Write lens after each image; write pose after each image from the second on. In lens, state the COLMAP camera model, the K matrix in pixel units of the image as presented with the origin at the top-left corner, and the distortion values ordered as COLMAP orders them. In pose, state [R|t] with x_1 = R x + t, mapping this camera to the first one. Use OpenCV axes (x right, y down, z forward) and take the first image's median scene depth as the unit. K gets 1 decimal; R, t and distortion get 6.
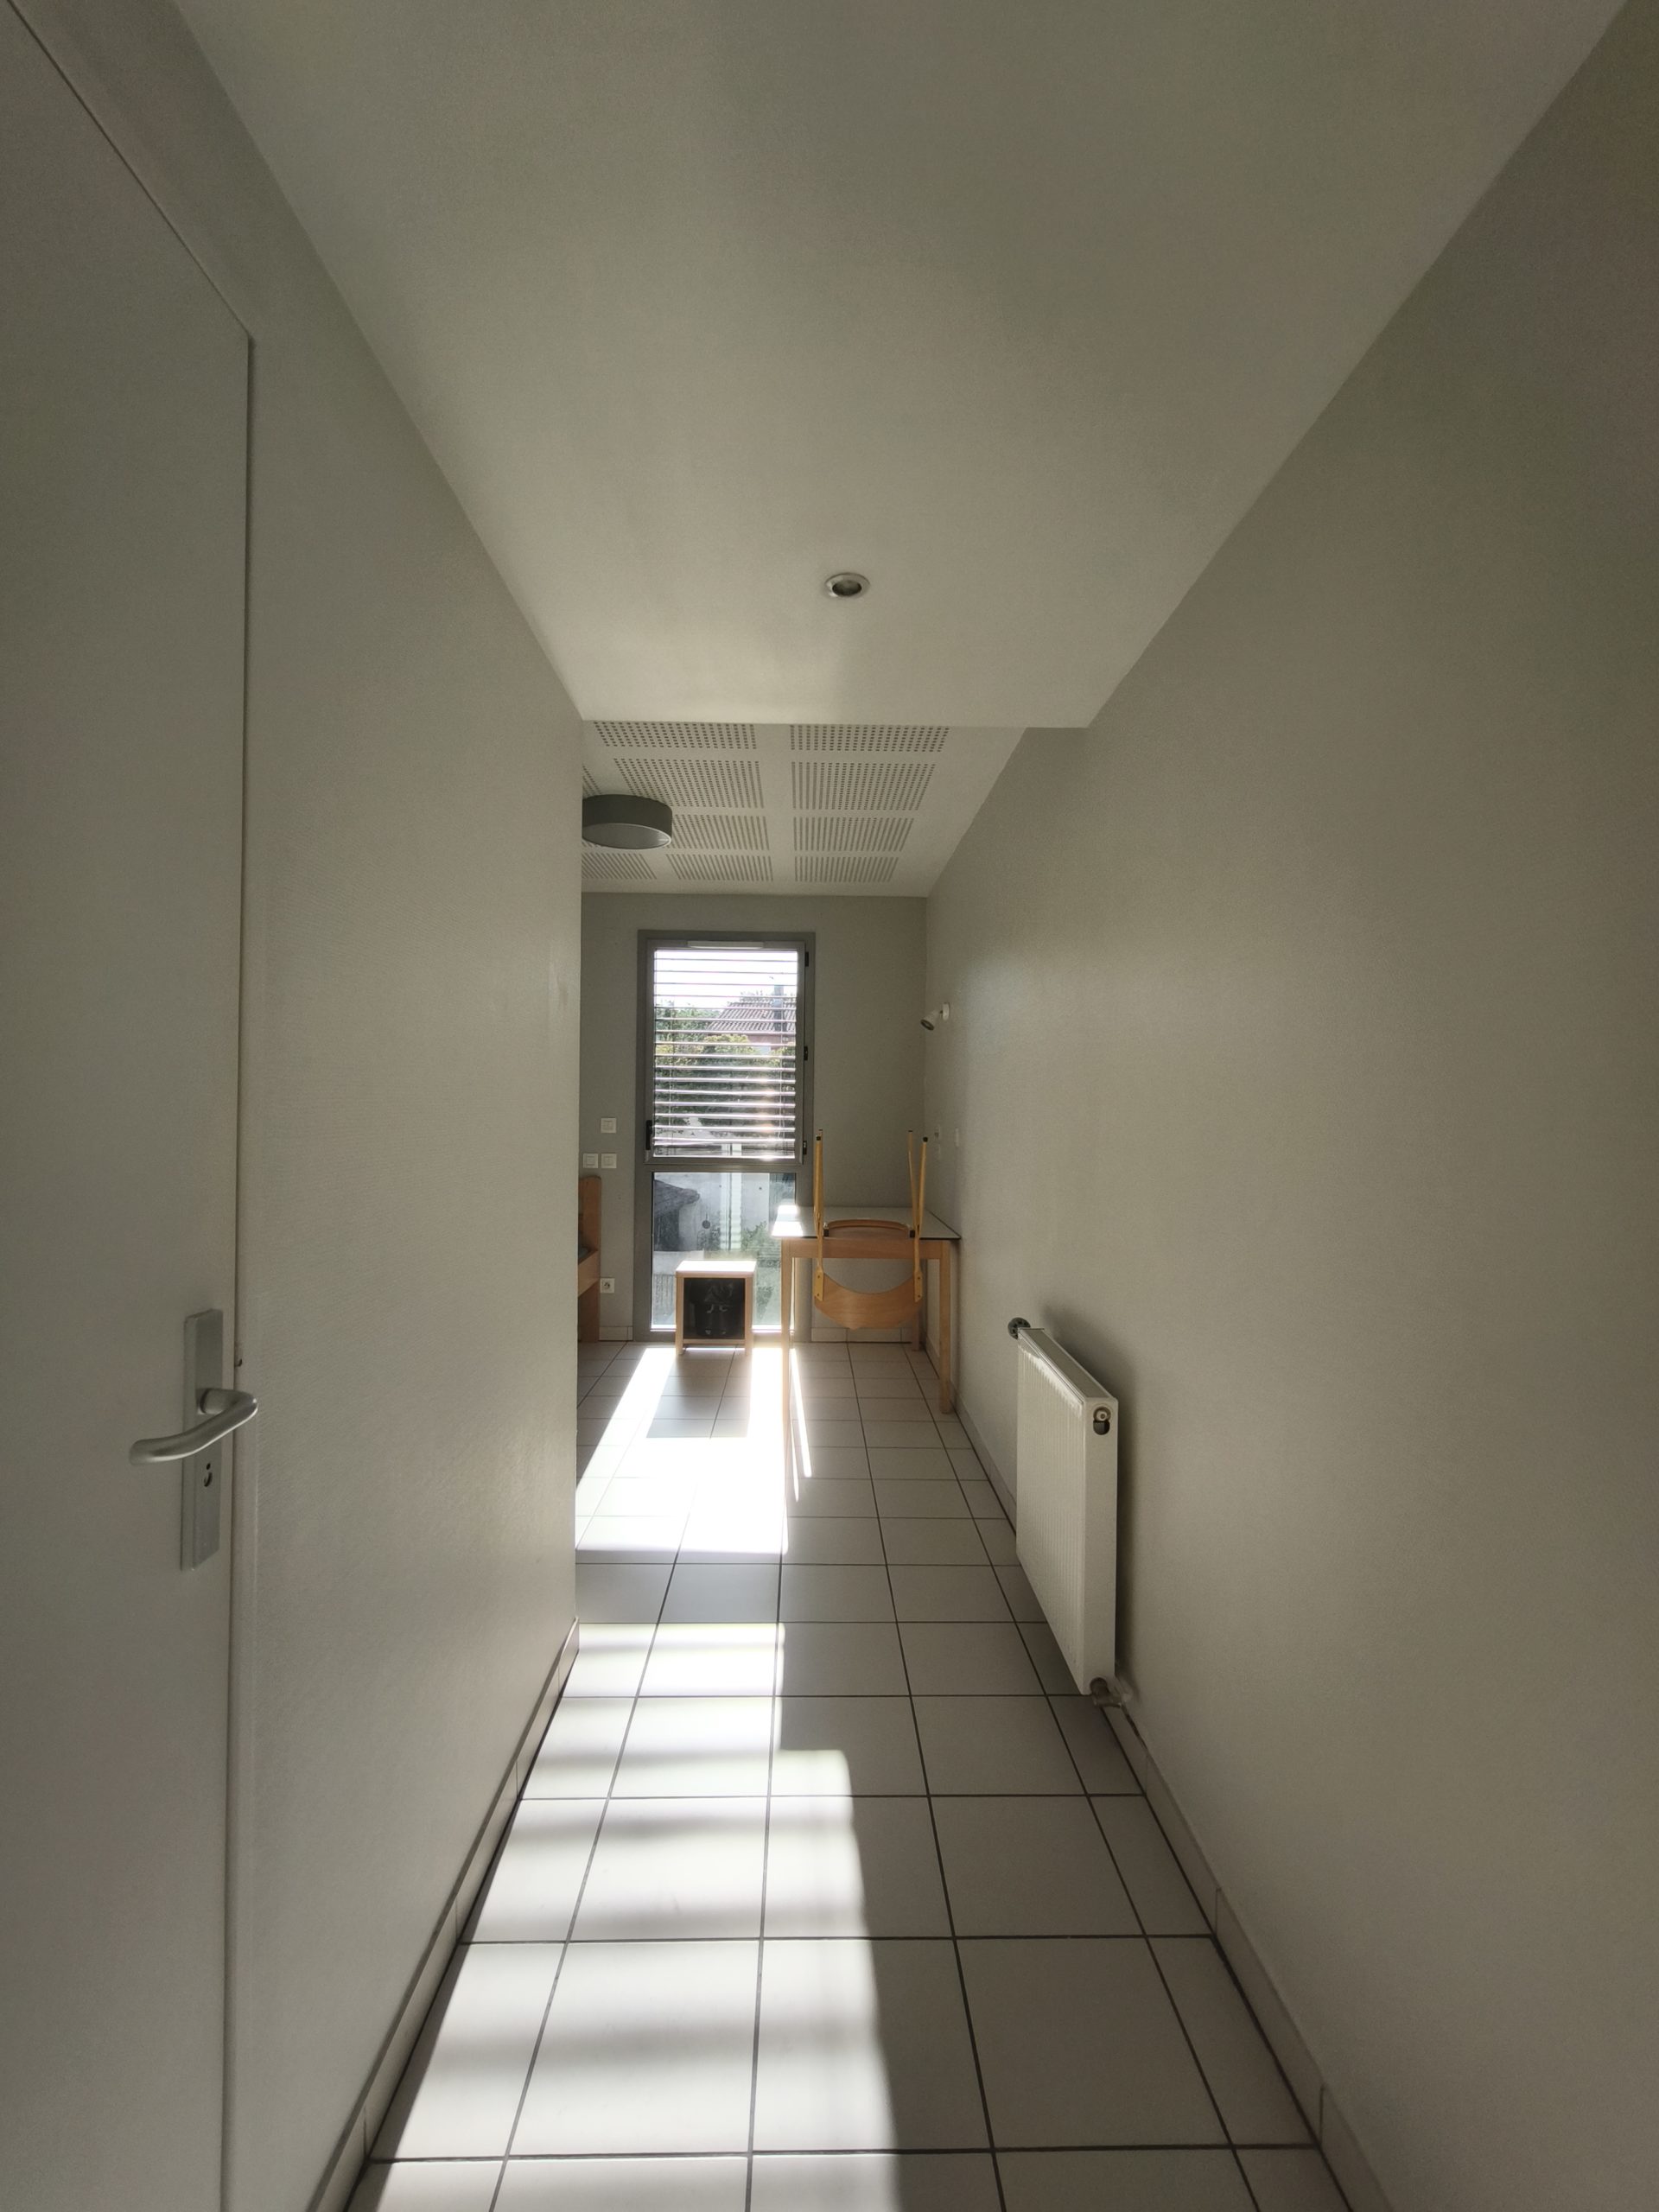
lens RADIAL K [[947.2, 0, 831.6], [0, 947.2, 1103.1], [0, 0, 1]] dist [0.004085, 0.000053]
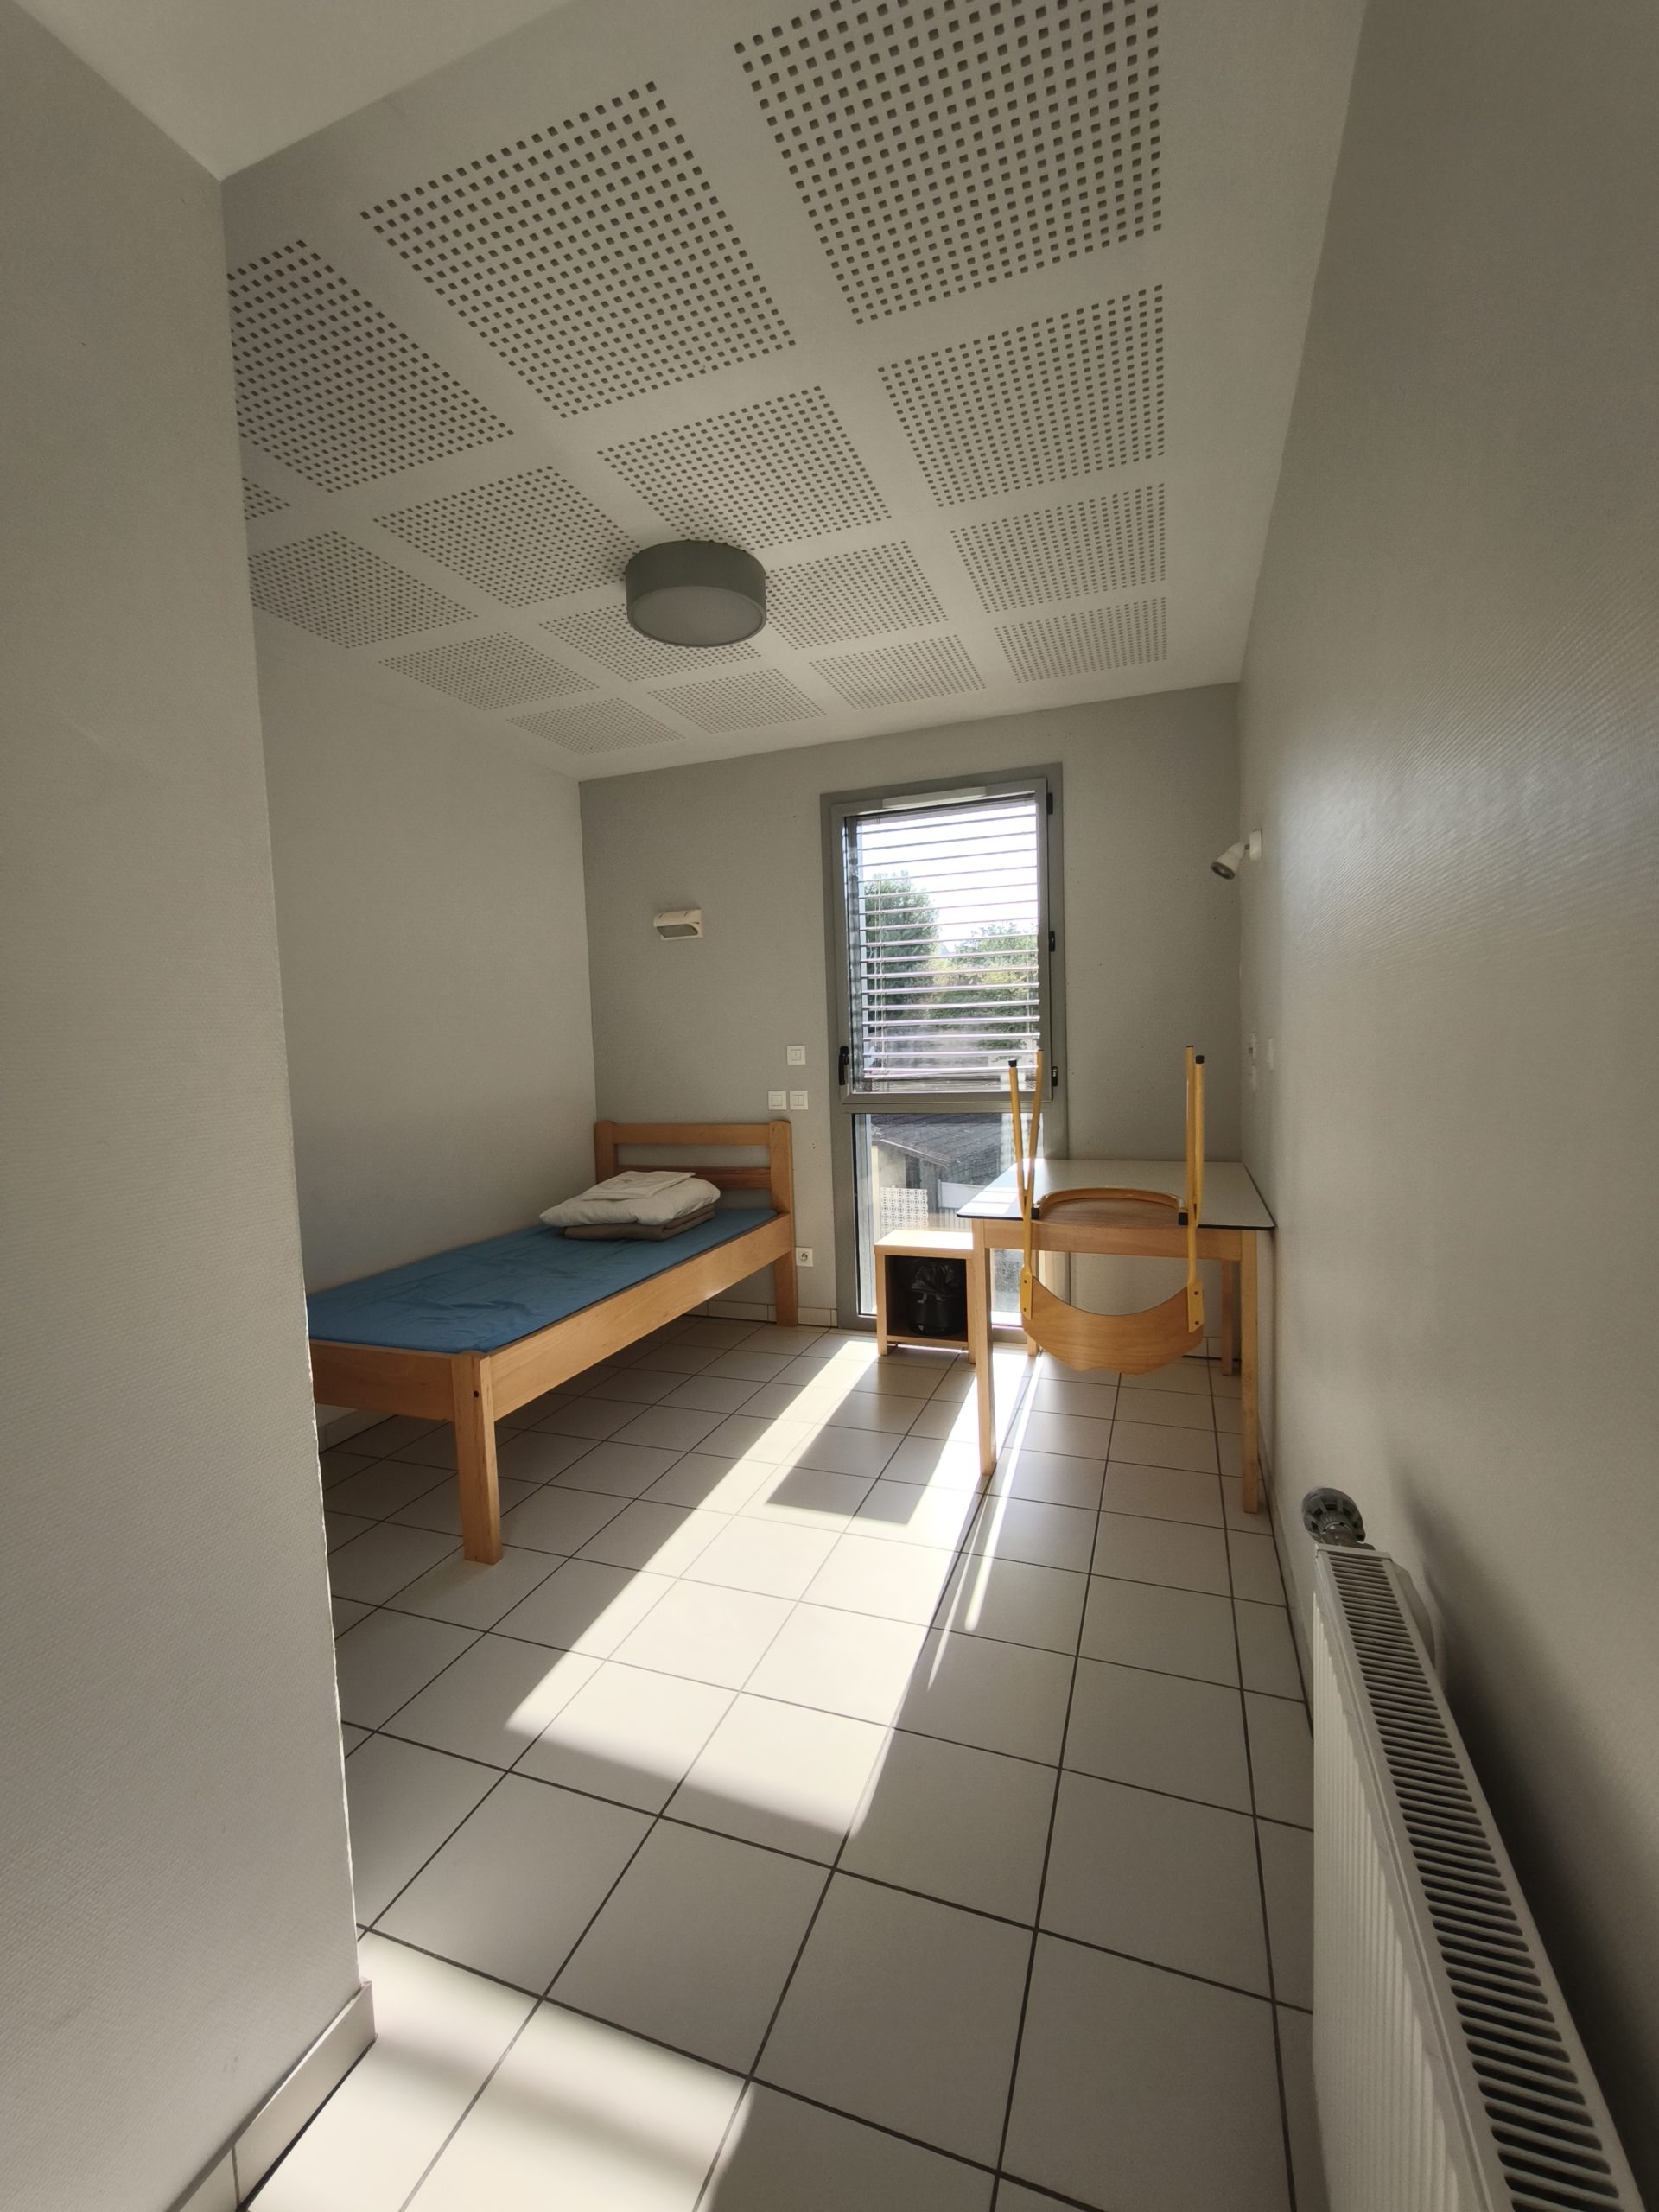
lens RADIAL K [[947.2, 0, 822.5], [0, 947.2, 1102.6], [0, 0, 1]] dist [0.004085, 0.000053]
pose [[0.925575, -0.014477, -0.378288, 0.082400], [0.042710, 0.996882, 0.066348, 0.012693], [0.376148, -0.077567, 0.923307, 0.297355]]
